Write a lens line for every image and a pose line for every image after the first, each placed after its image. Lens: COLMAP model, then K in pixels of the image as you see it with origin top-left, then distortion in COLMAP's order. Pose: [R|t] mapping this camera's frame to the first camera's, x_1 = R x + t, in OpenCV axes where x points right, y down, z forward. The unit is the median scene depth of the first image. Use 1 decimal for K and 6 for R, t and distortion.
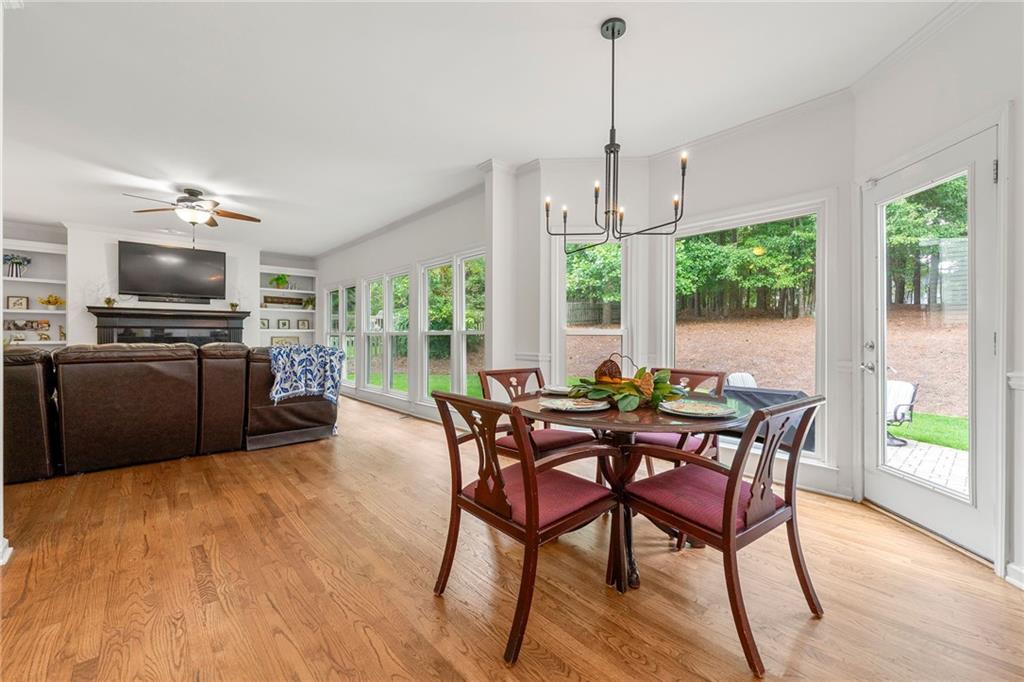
lens RADIAL K [[418.7, 0, 518.1], [0, 418.7, 338.8], [0, 0, 1]] dist [0.002644, -0.001574]
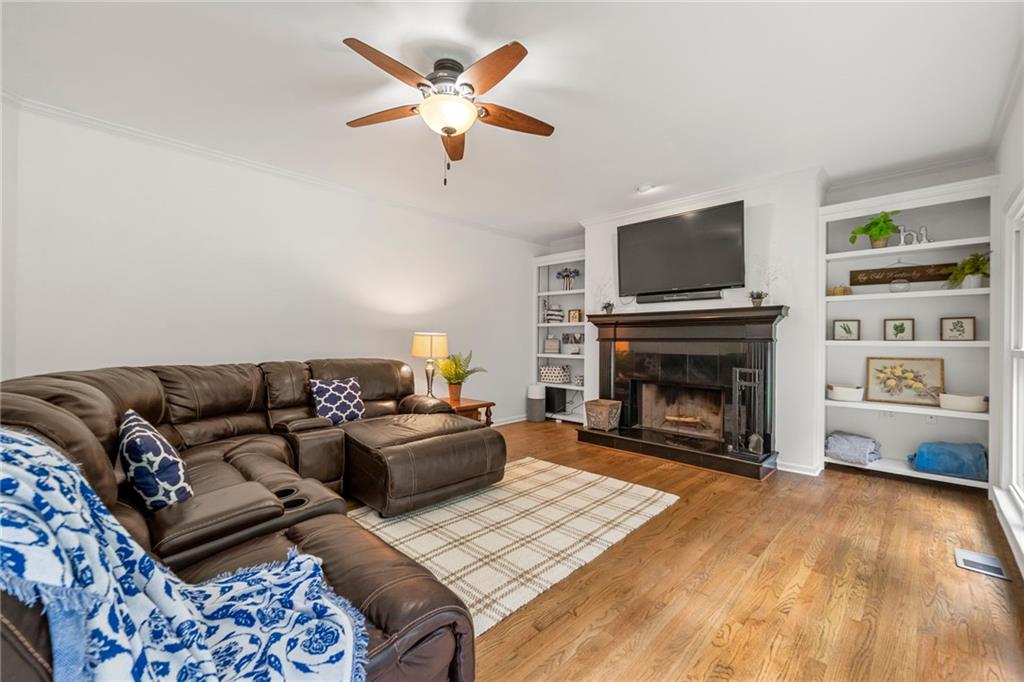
lens RADIAL K [[418.7, 0, 522.8], [0, 418.7, 338.1], [0, 0, 1]] dist [0.002644, -0.001574]
pose [[0.066527, -0.010109, -0.997733, -0.206765], [-0.014392, 0.999835, -0.011090, -0.020352], [0.997681, 0.015097, 0.066371, 0.790786]]
